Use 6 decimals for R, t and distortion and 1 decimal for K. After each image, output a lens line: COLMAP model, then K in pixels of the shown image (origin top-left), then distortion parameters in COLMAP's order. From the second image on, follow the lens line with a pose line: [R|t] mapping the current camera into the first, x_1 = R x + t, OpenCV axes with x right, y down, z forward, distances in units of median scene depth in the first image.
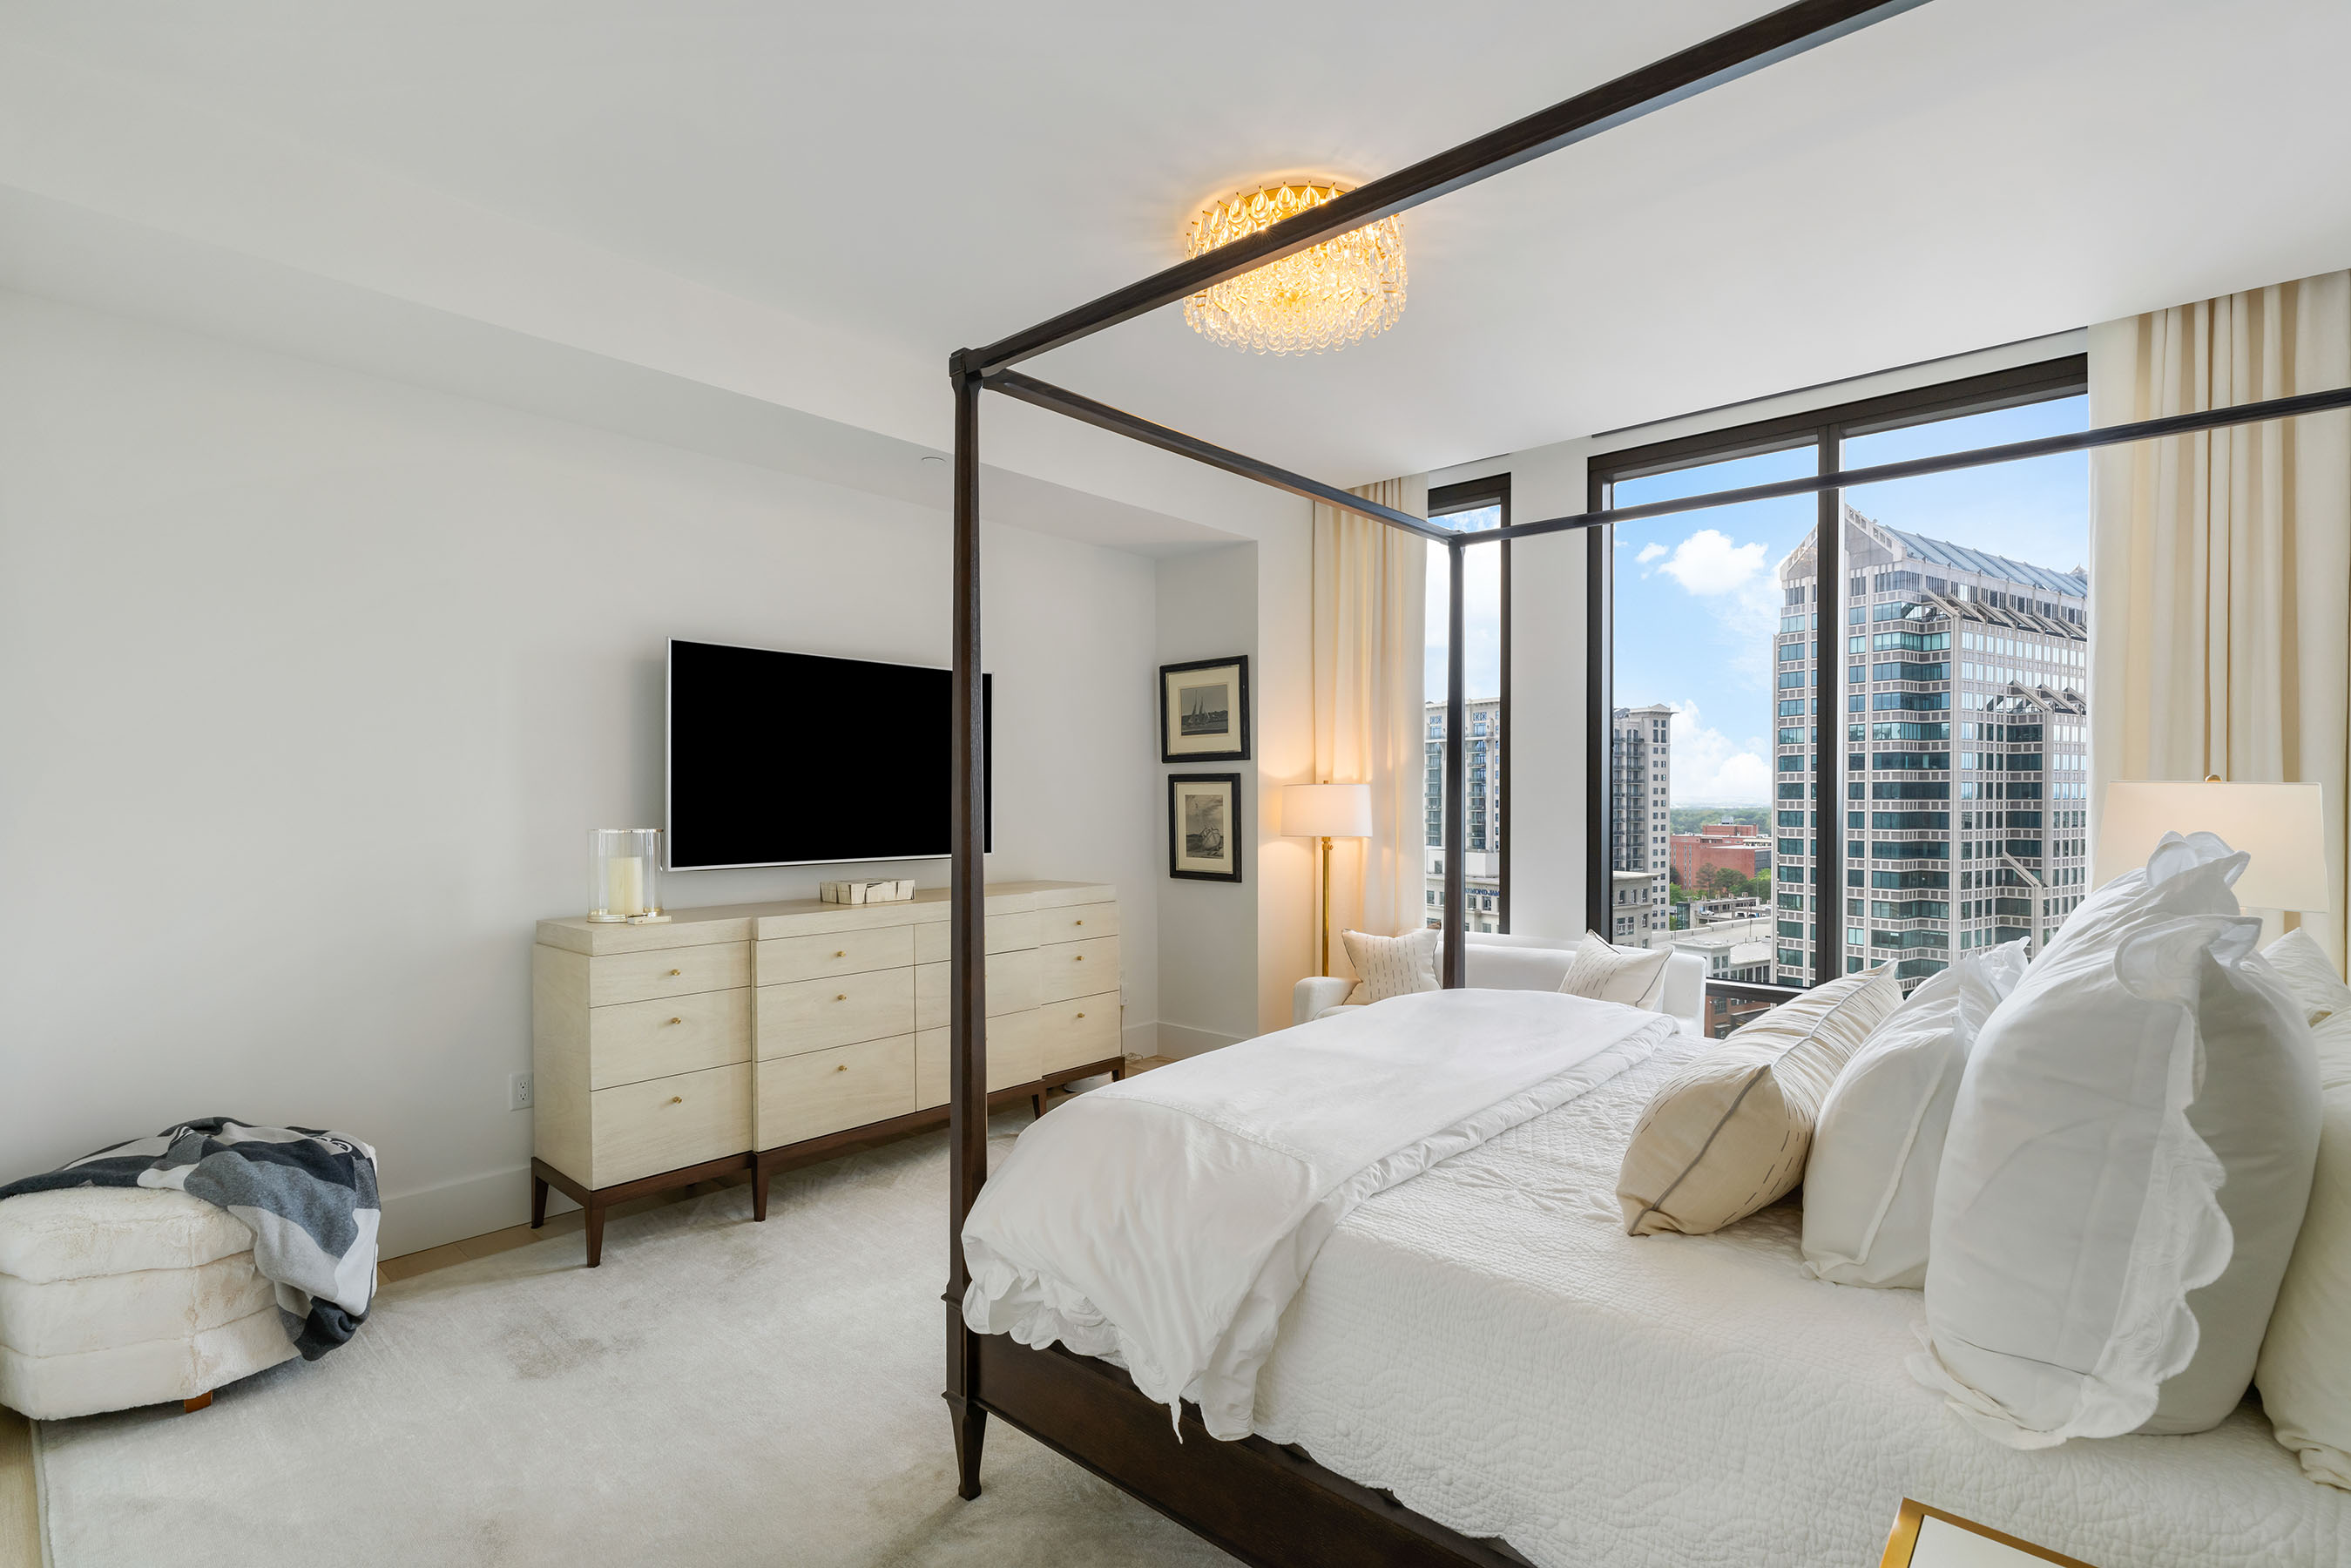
lens RADIAL K [[1053.2, 0, 1175.5], [0, 1053.2, 784.0], [0, 0, 1]] dist [-0.000963, 0.000041]
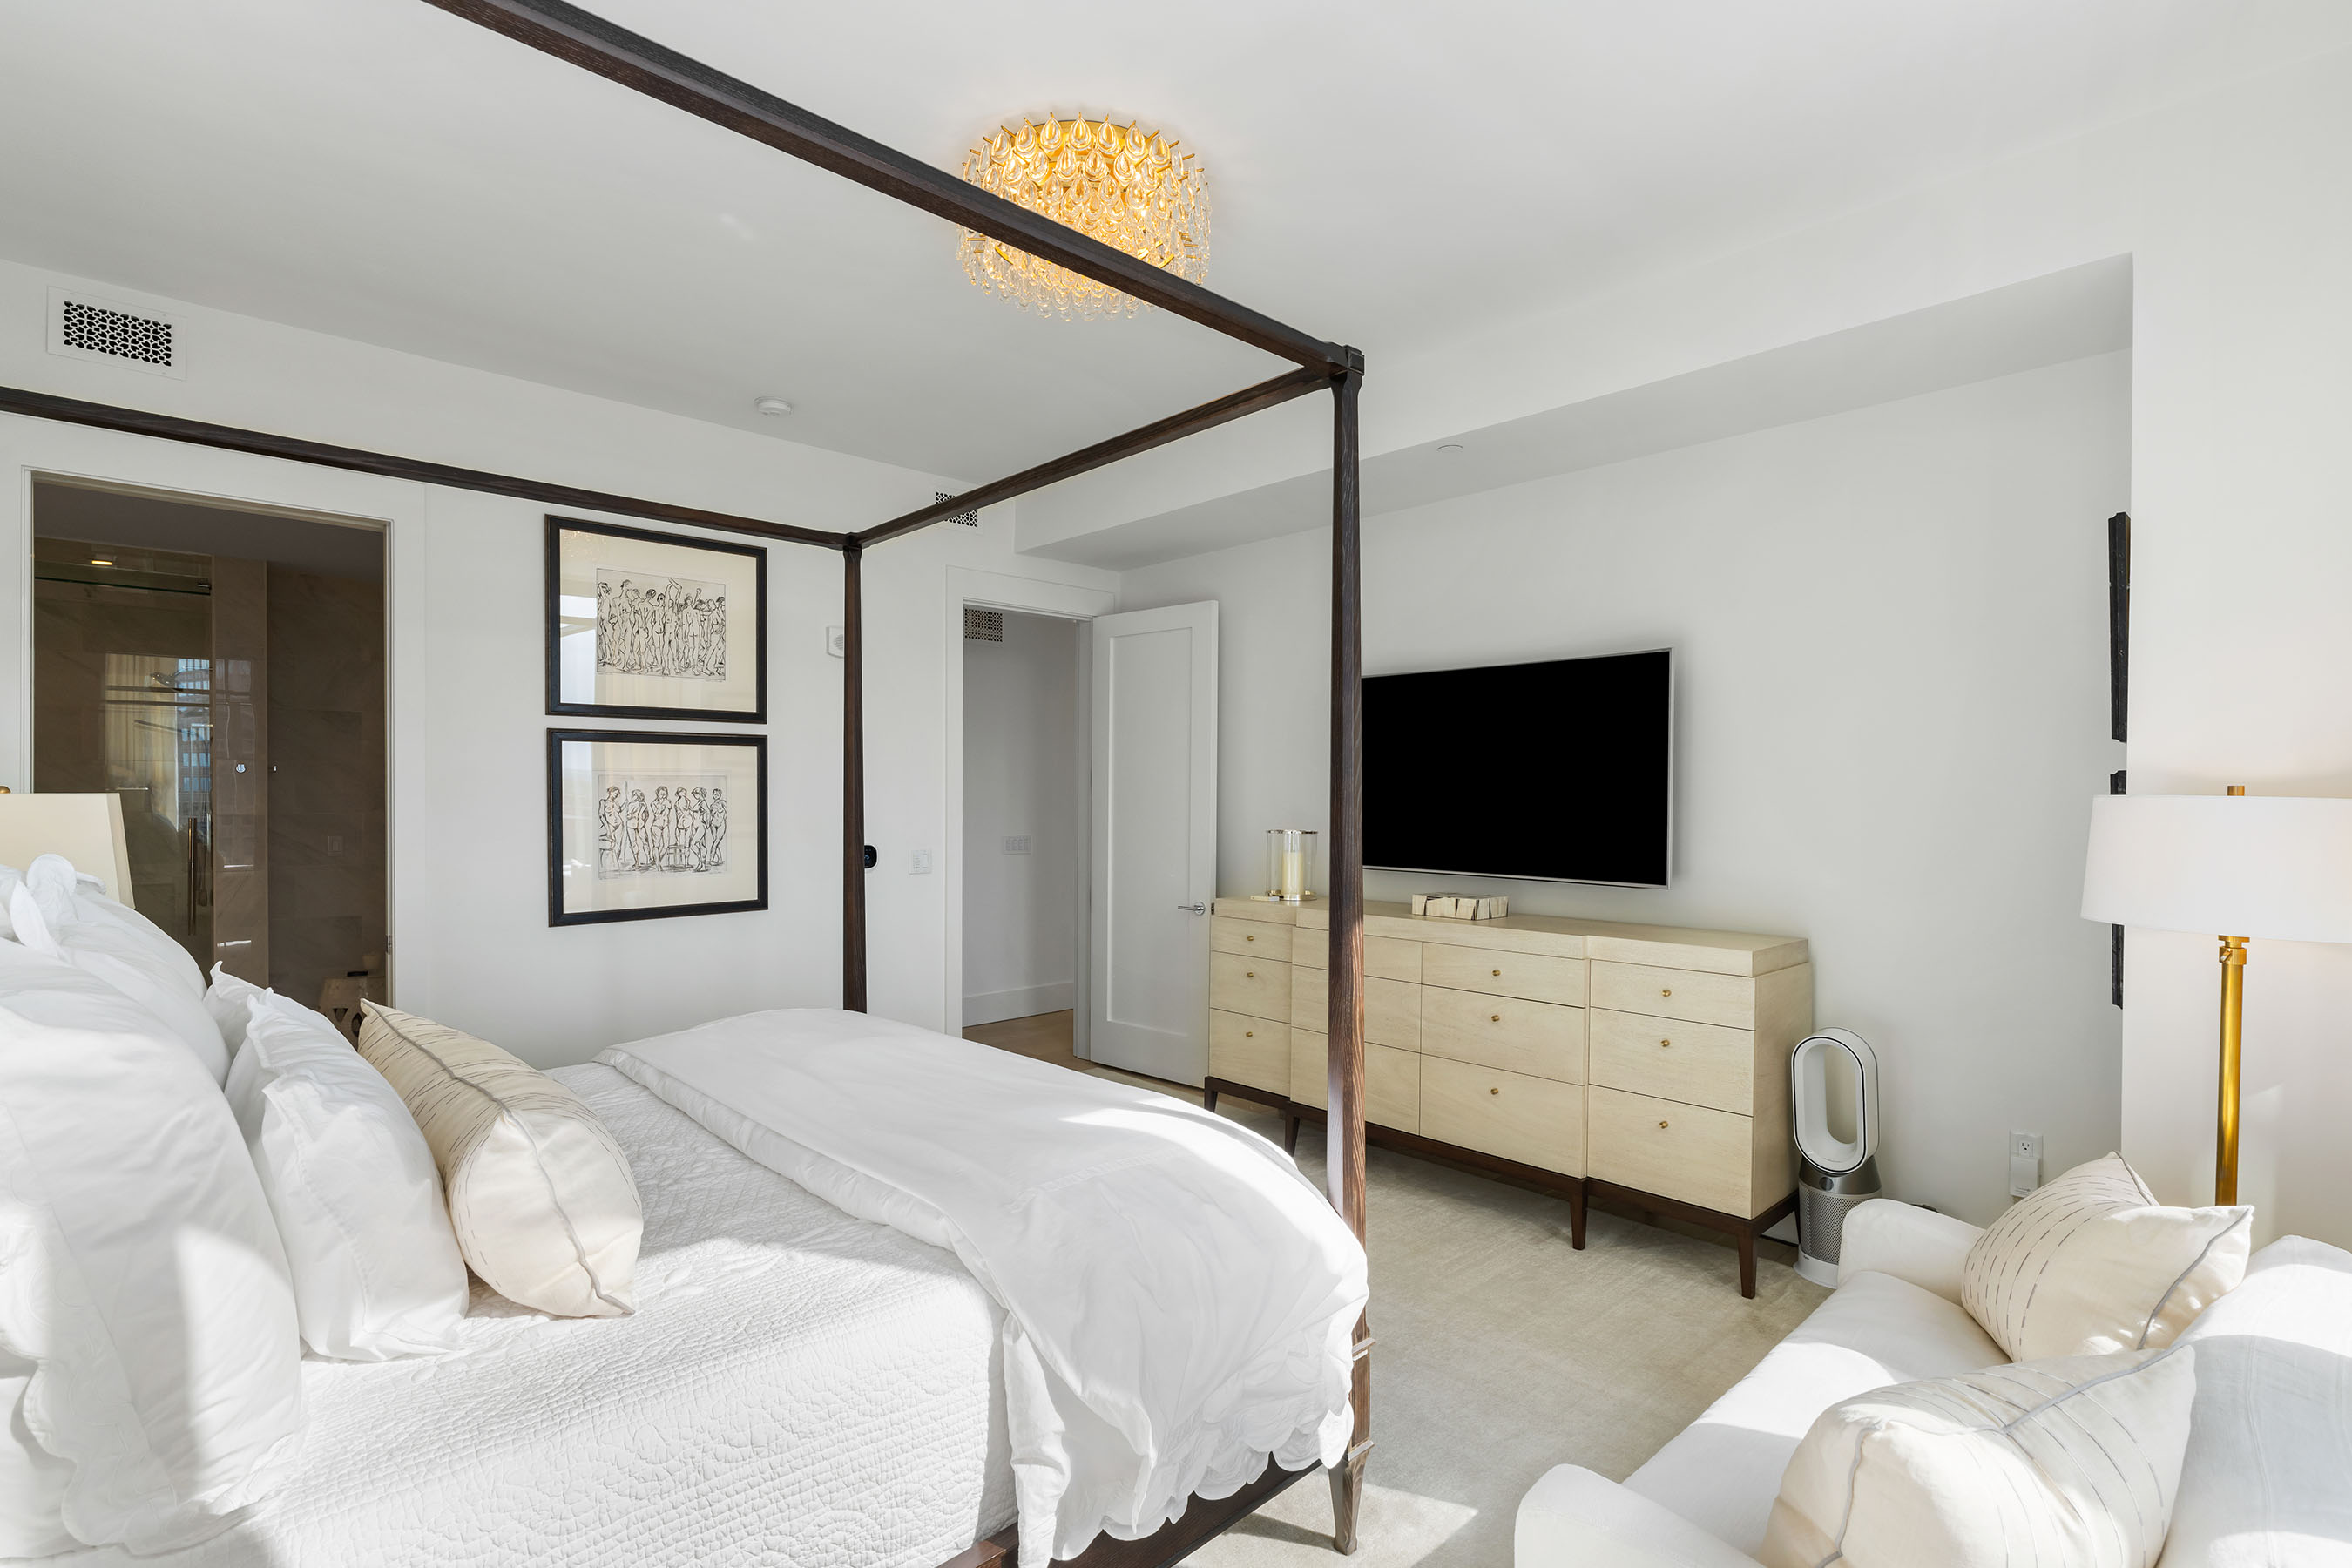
lens RADIAL K [[1100.5, 0, 1176.0], [0, 1100.5, 784.0], [0, 0, 1]] dist [-0.000490, -0.000073]
pose [[-0.055360, -0.022332, -0.998217, 0.112206], [-0.005938, 0.999740, -0.022037, 0.001966], [0.998449, 0.004708, -0.055479, 0.120526]]
